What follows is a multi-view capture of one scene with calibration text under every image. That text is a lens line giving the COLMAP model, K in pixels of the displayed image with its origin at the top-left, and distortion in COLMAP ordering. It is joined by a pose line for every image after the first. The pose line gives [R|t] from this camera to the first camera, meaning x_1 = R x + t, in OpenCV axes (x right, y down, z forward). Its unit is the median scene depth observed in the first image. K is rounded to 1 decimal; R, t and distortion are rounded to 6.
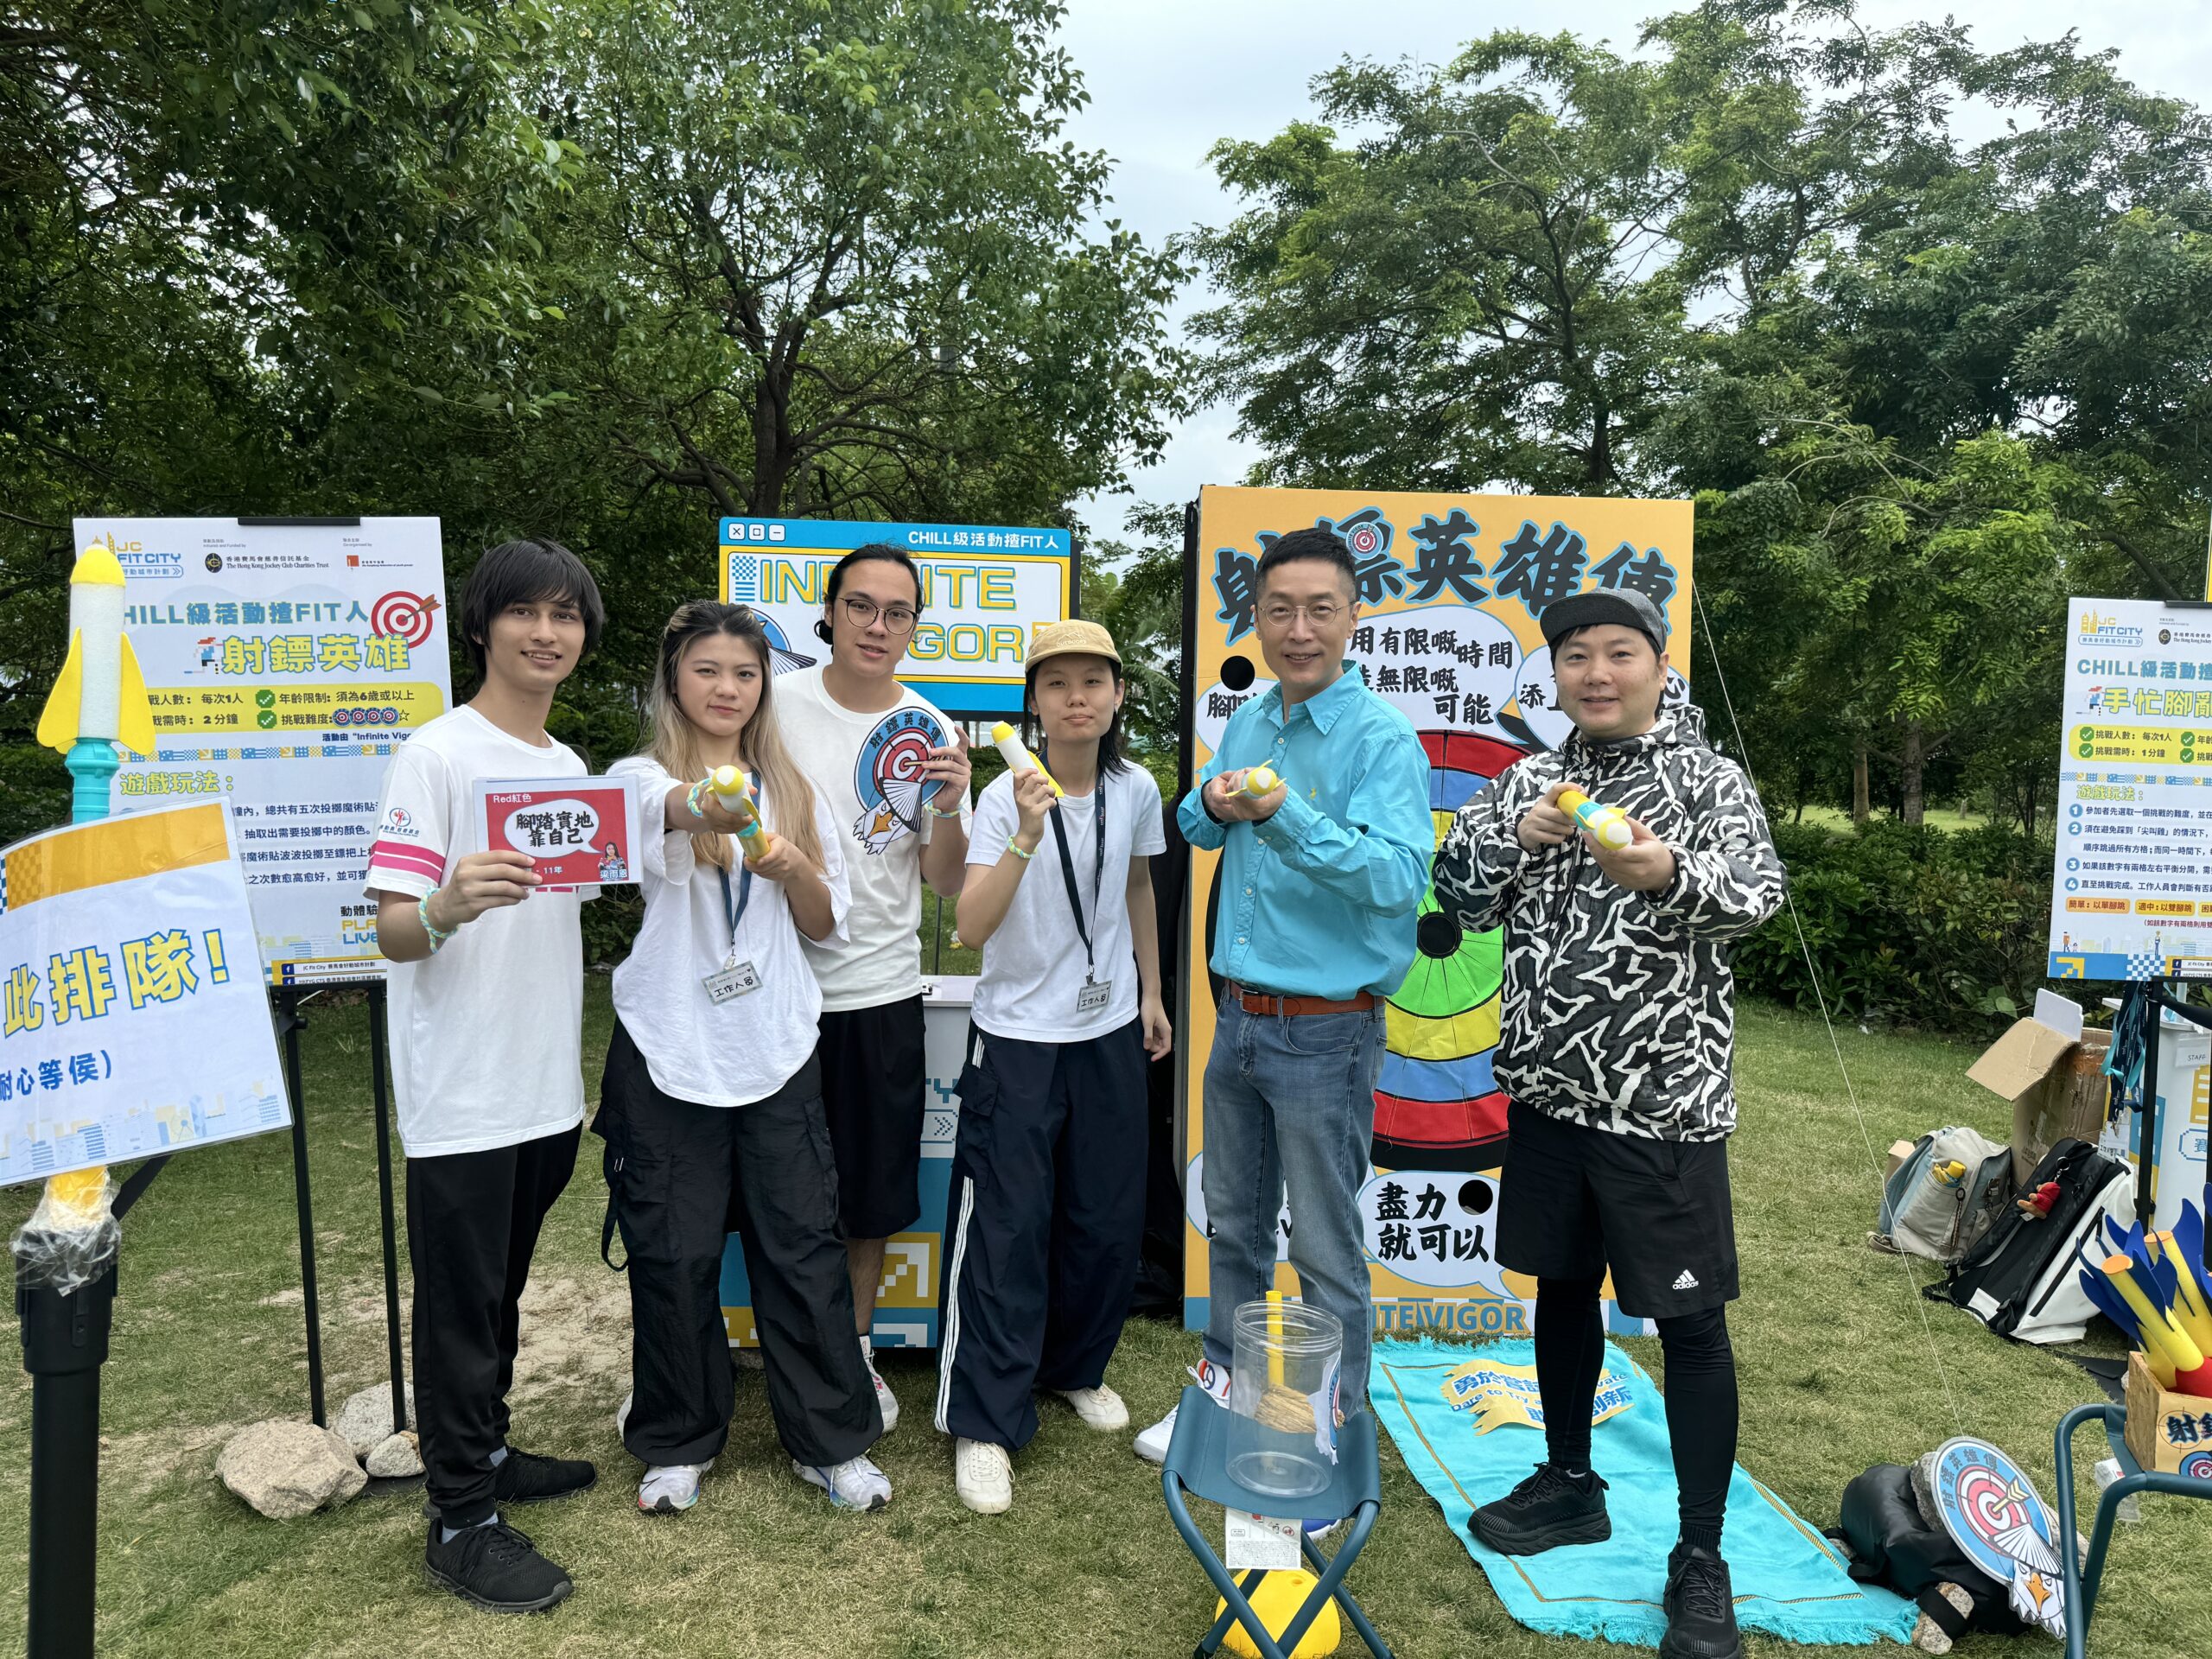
lens RADIAL K [[1536.9, 0, 1104.8], [0, 1536.9, 837.6], [0, 0, 1]] dist [0.024851, -0.004326]
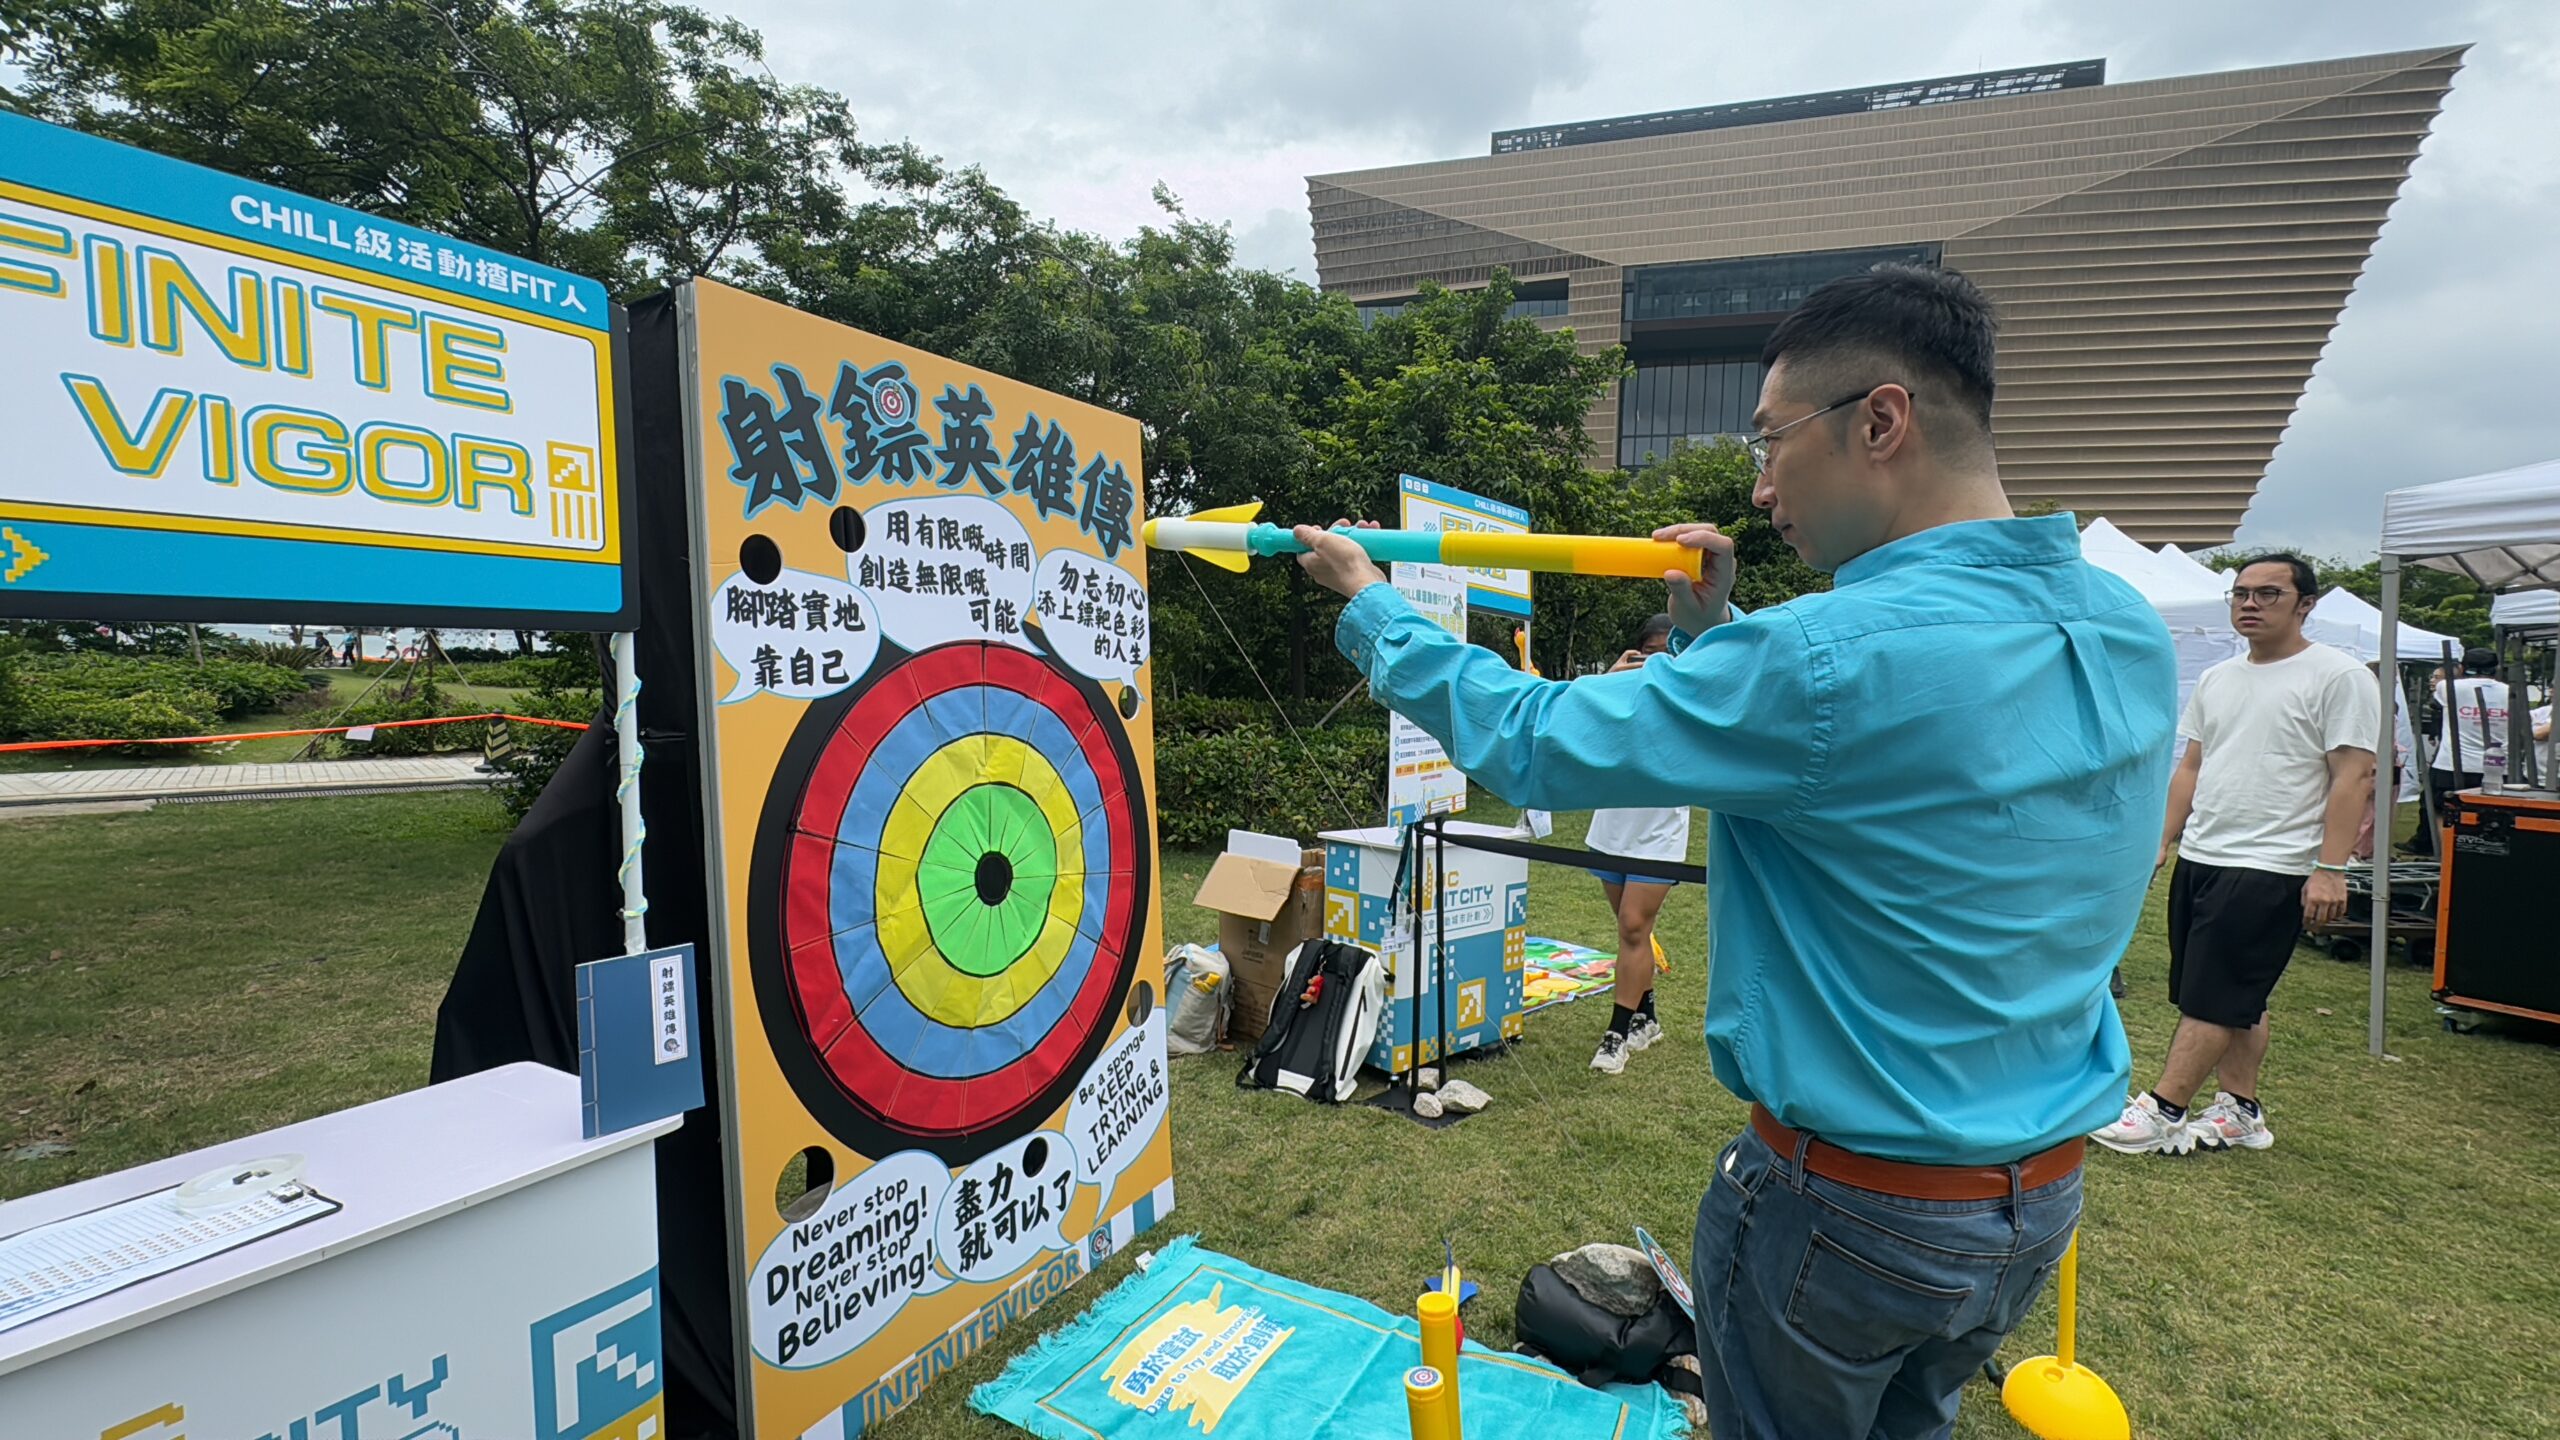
lens RADIAL K [[1106.3, 0, 1276.9], [0, 1106.3, 718.2], [0, 0, 1]] dist [-0.013136, -0.000110]
pose [[0.541181, -0.058289, 0.838884, -0.211134], [0.045244, 0.998168, 0.040168, -0.043539], [-0.839688, 0.016216, 0.542827, 0.525221]]
